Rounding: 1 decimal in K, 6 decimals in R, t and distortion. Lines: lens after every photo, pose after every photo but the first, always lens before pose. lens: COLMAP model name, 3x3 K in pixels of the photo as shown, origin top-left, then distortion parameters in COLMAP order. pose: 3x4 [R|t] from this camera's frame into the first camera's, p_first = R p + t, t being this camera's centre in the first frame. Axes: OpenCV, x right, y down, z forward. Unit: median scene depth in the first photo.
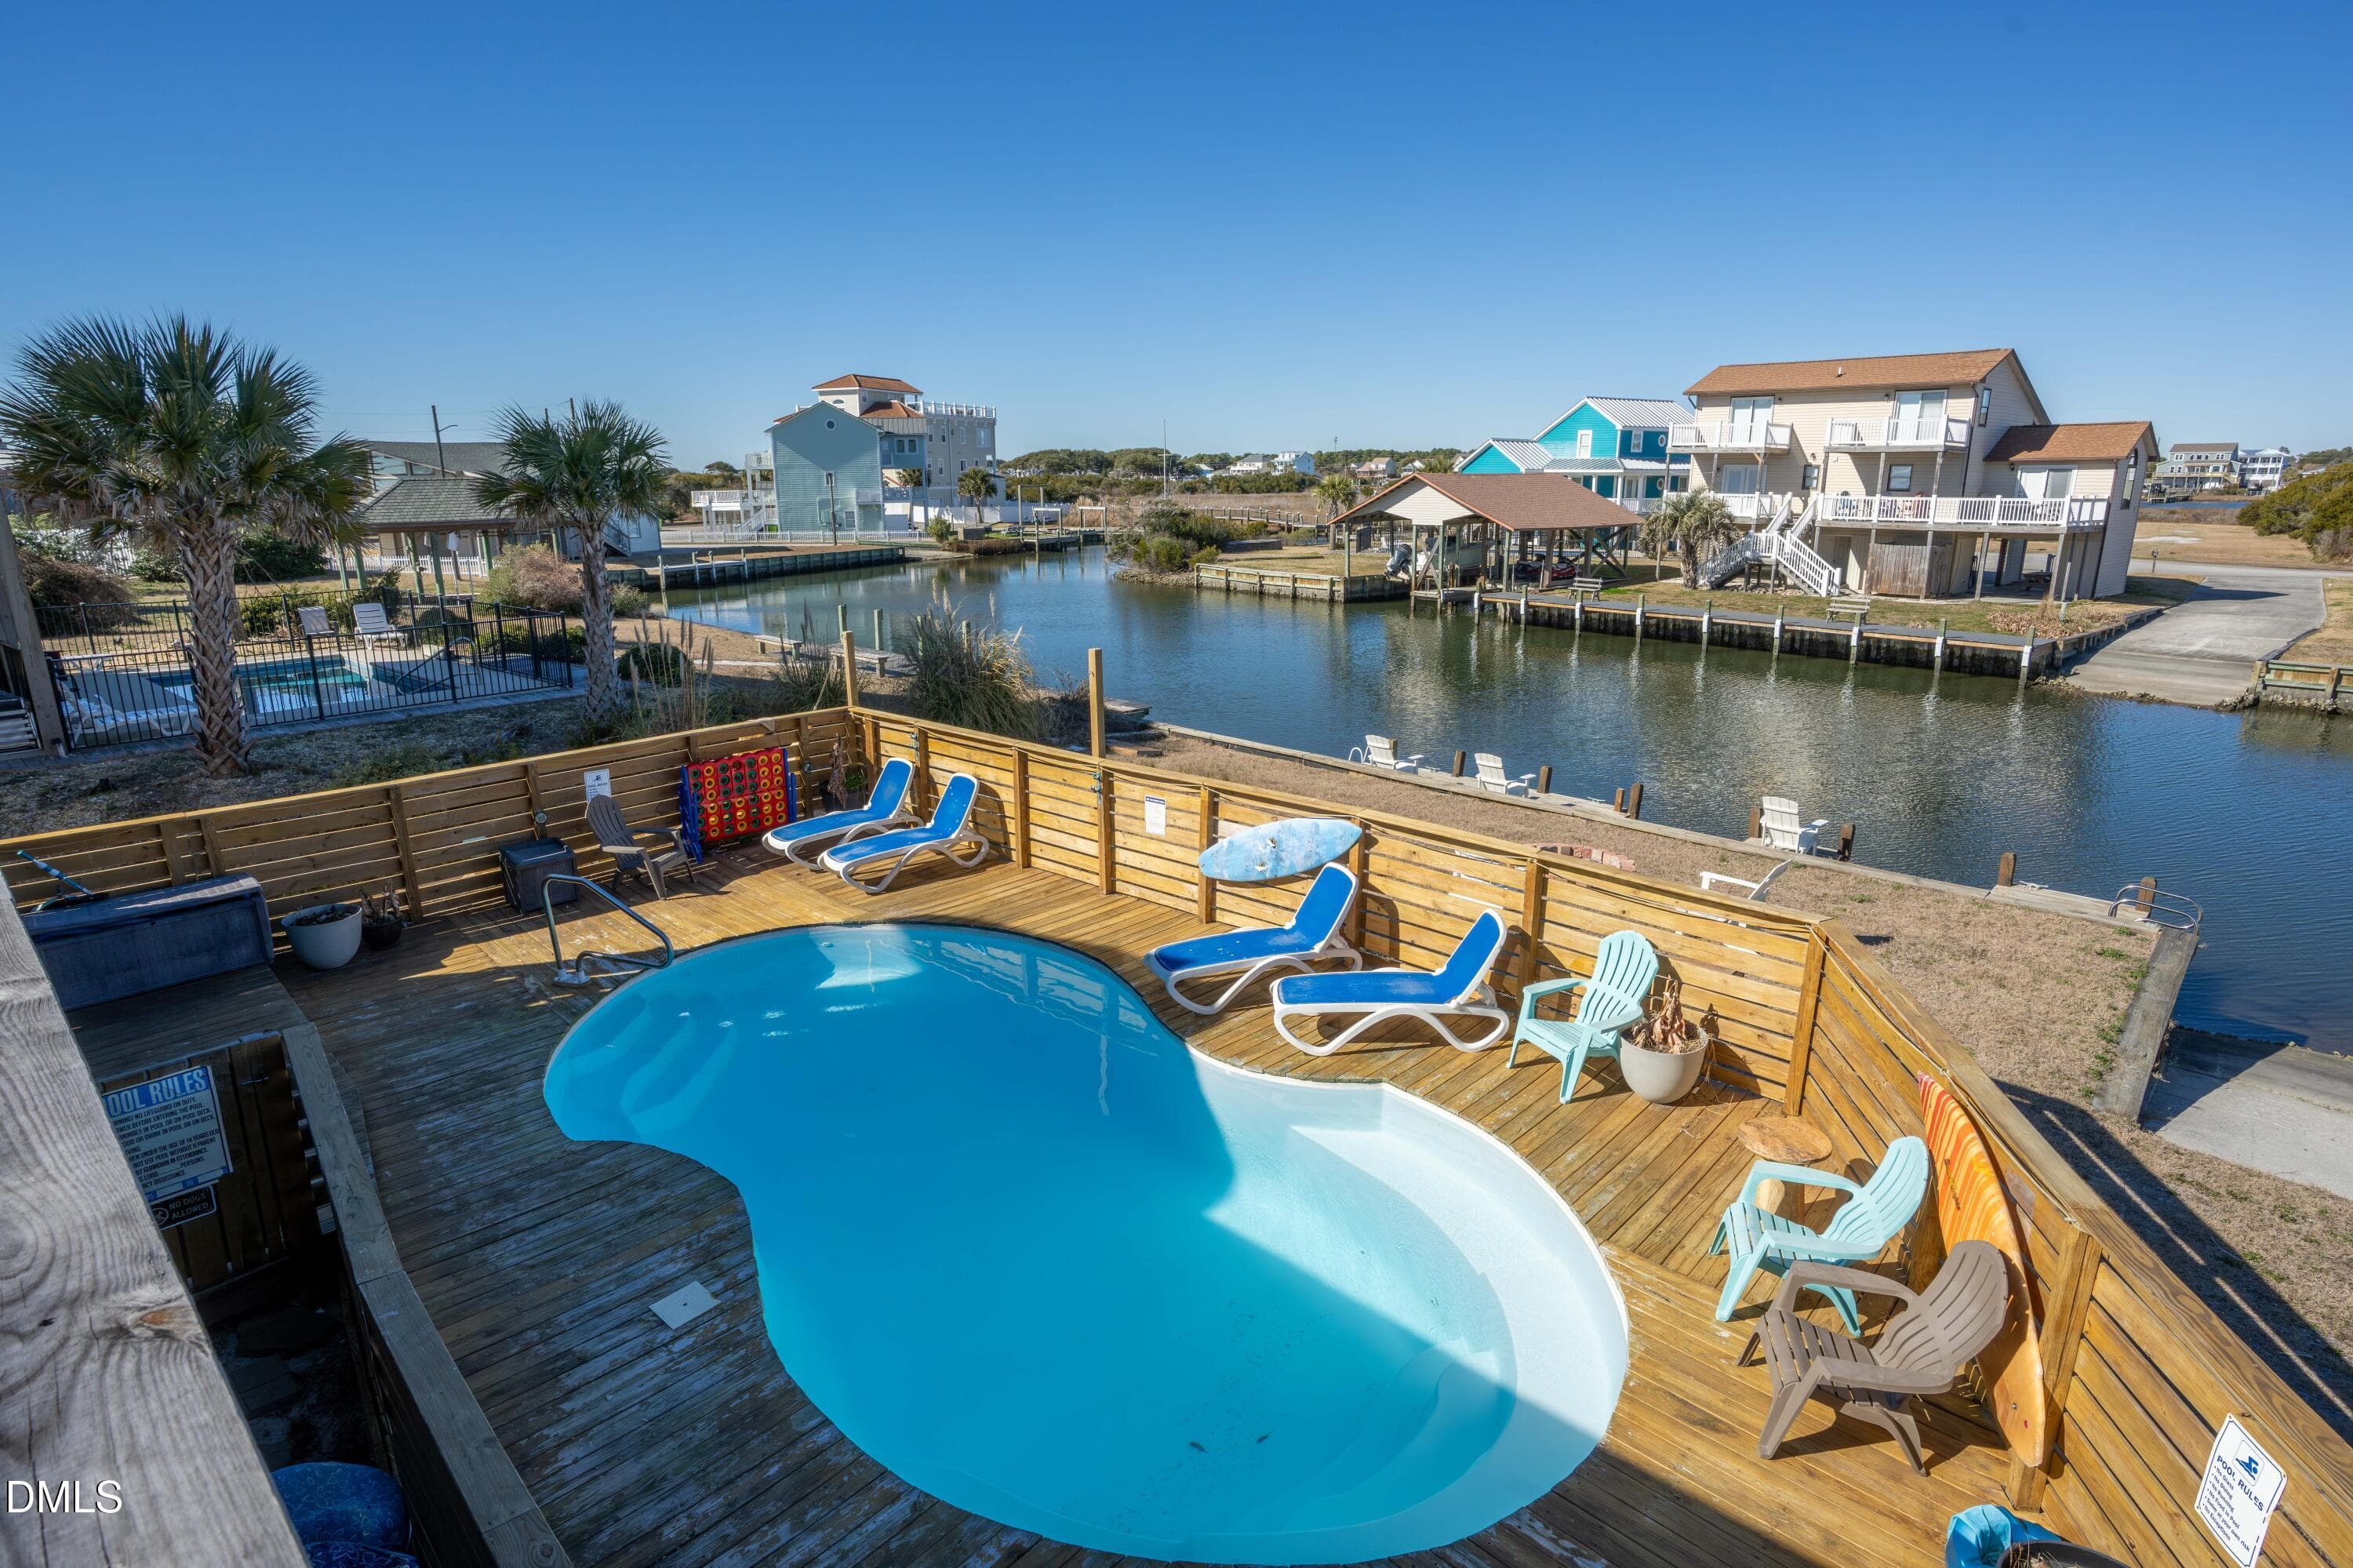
lens RADIAL K [[1212.1, 0, 1193.6], [0, 1212.1, 777.1], [0, 0, 1]] dist [-0.036179, 0.016583]
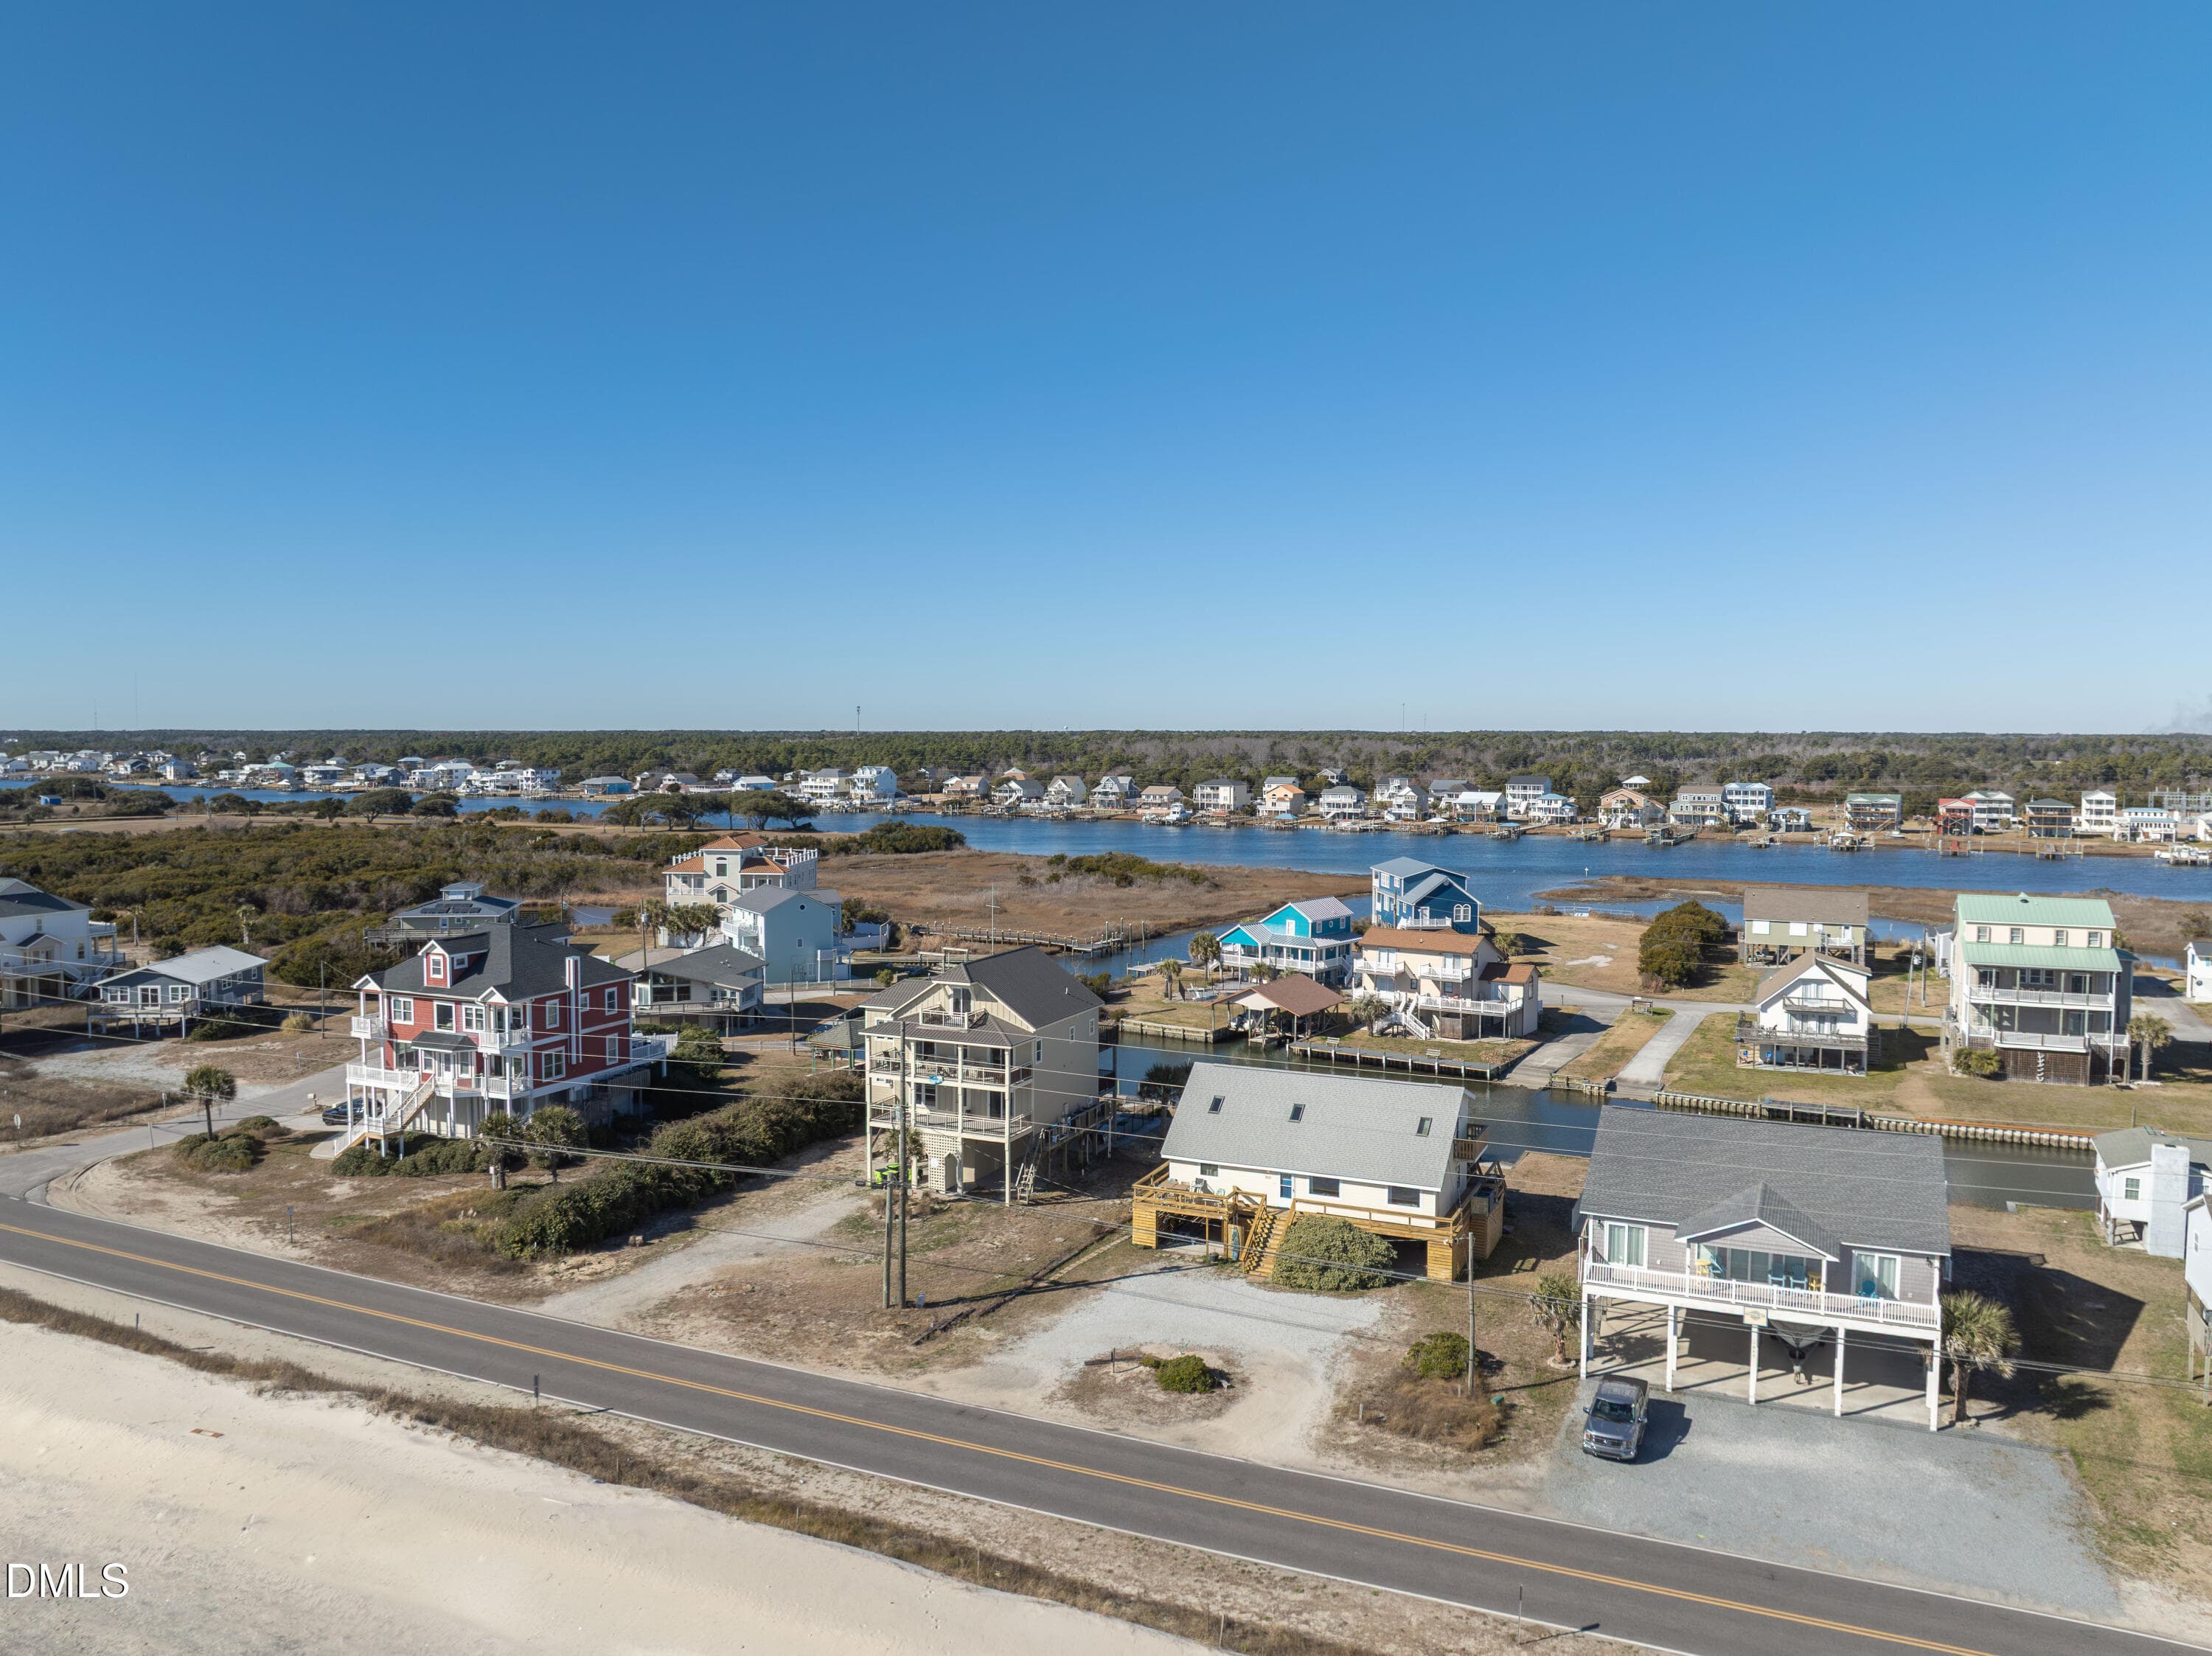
lens RADIAL K [[1578.2, 0, 1095.3], [0, 1578.2, 827.6], [0, 0, 1]] dist [-0.026297, -0.005365]
pose [[0.961375, -0.017960, 0.274657, -0.983054], [0.068358, 0.982184, -0.175049, -0.059761], [-0.266619, 0.187063, 0.945474, -1.915215]]
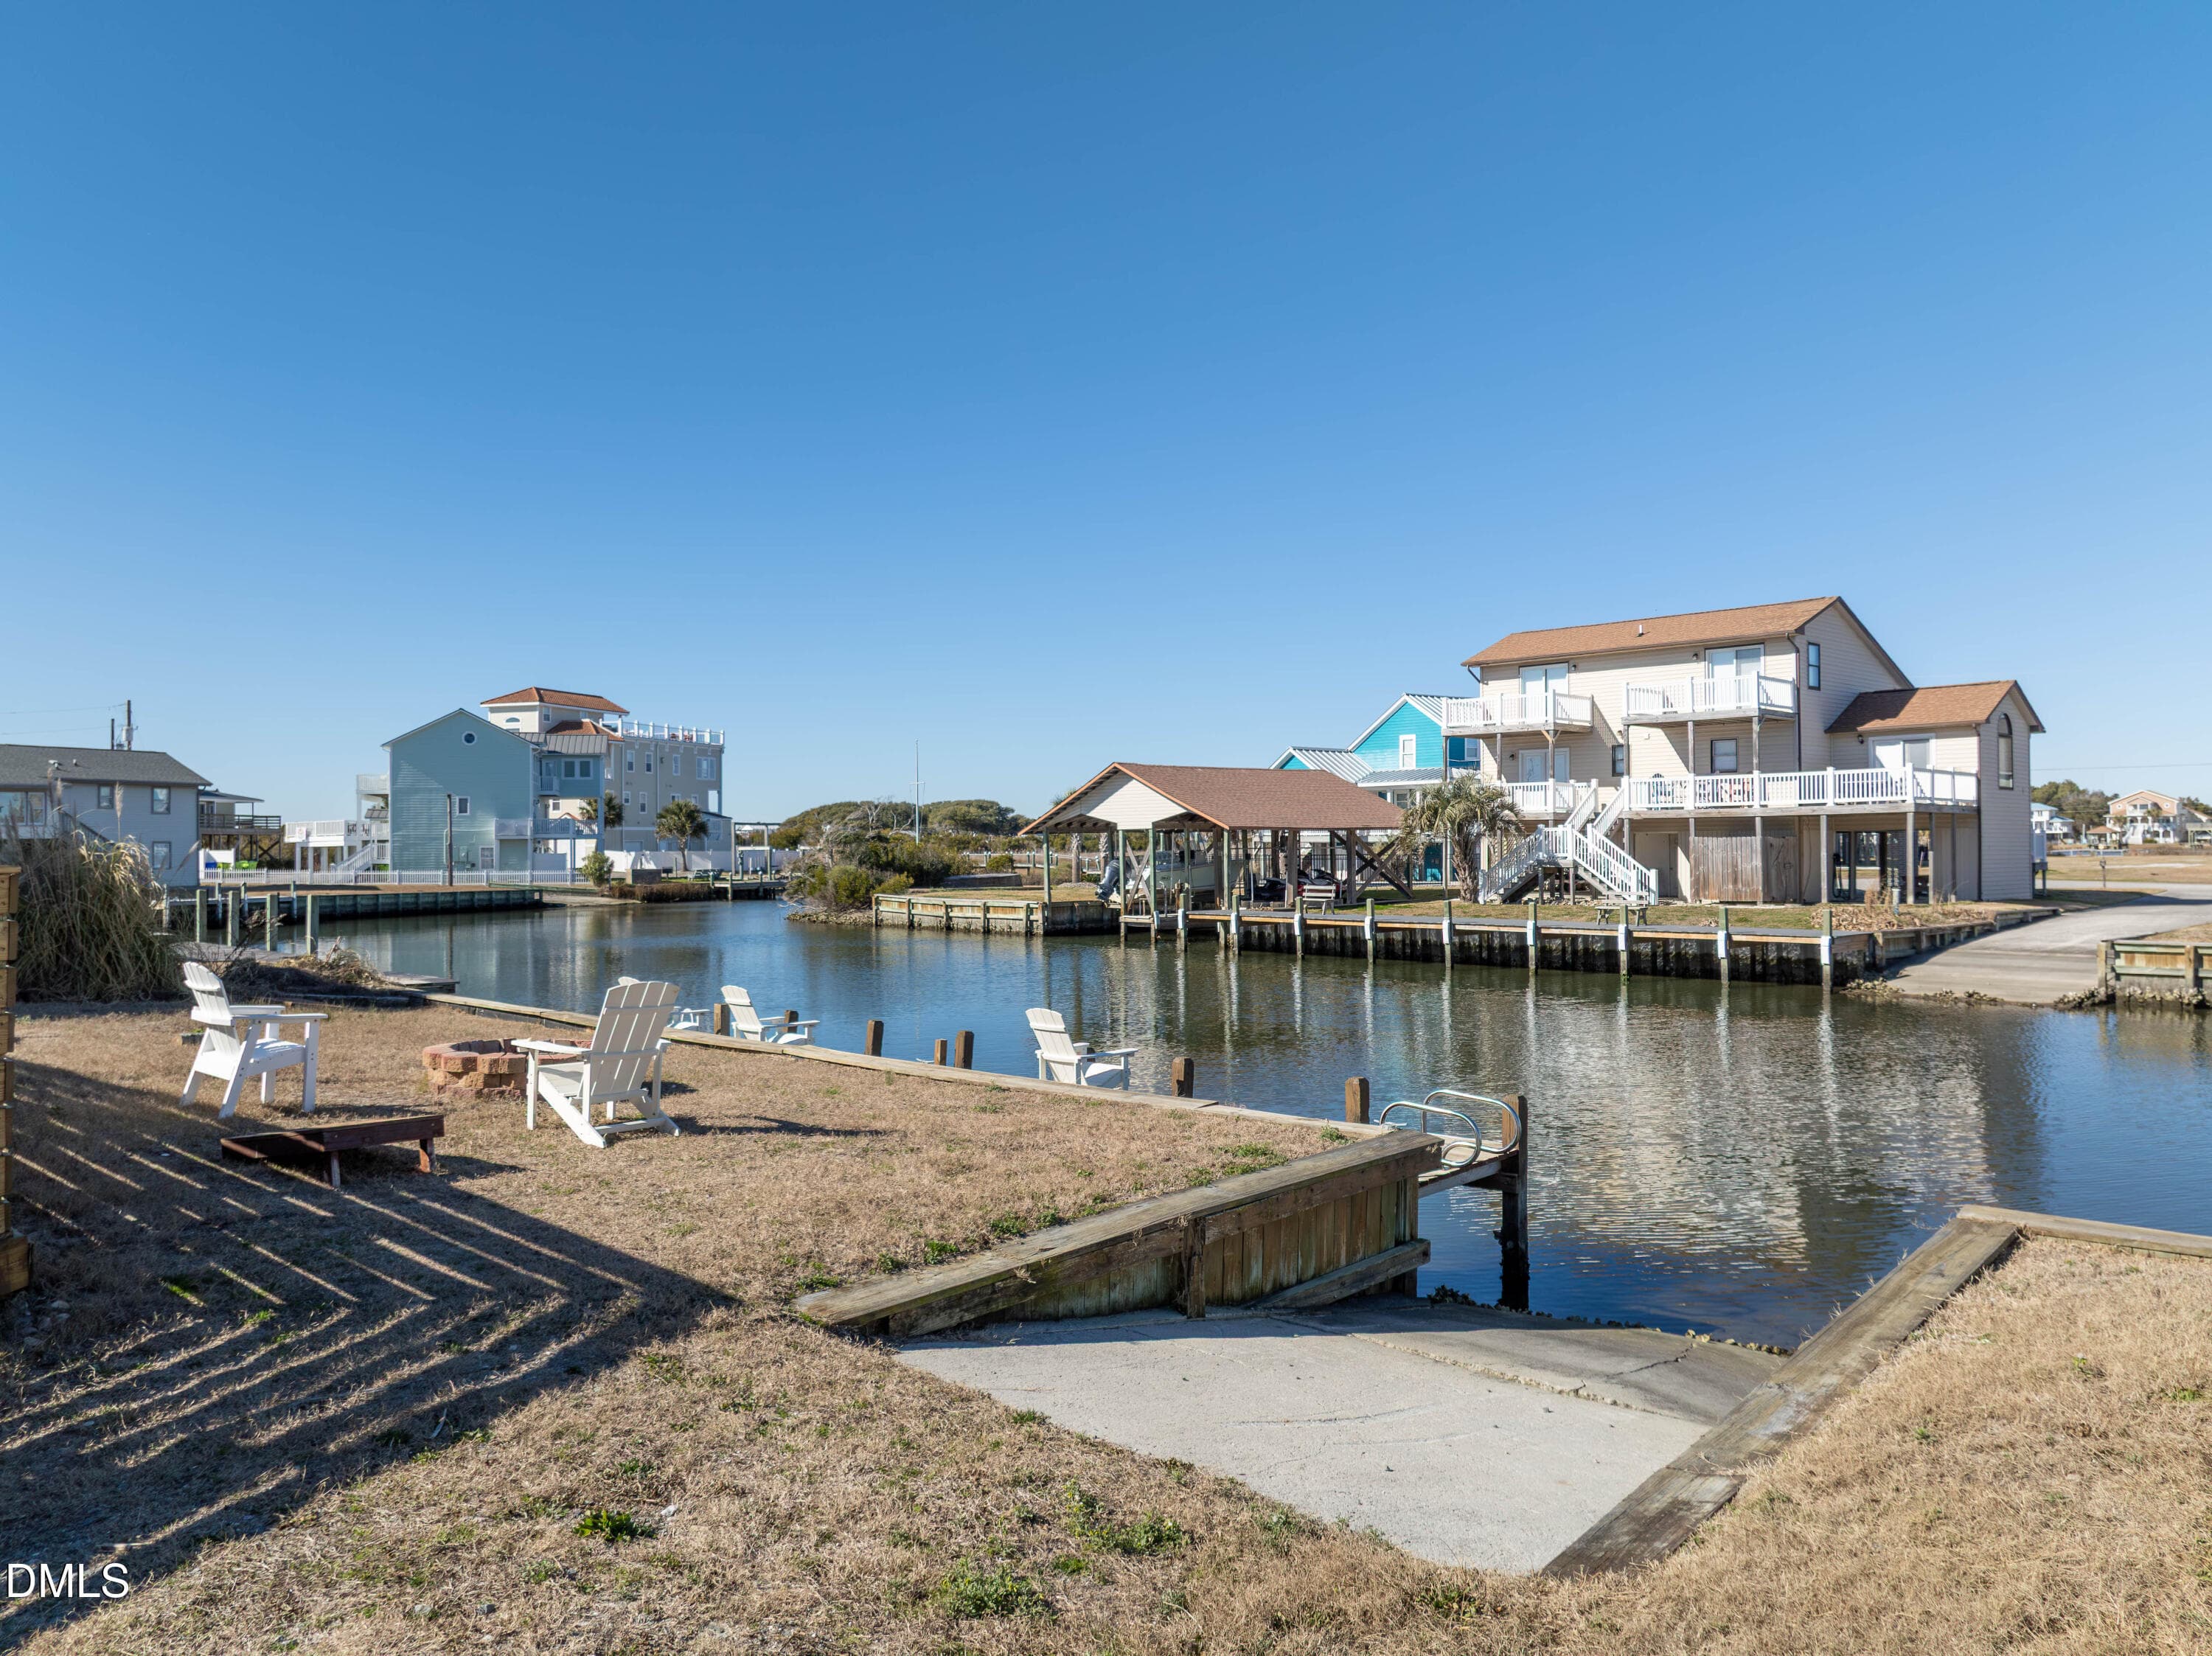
lens RADIAL K [[1578.2, 0, 1103.6], [0, 1578.2, 811.5], [0, 0, 1]] dist [-0.026297, -0.005365]
pose [[0.999630, -0.003176, 0.027018, 0.165327], [0.010131, 0.965186, -0.261370, 0.046391], [-0.025248, 0.261547, 0.964860, 0.042544]]
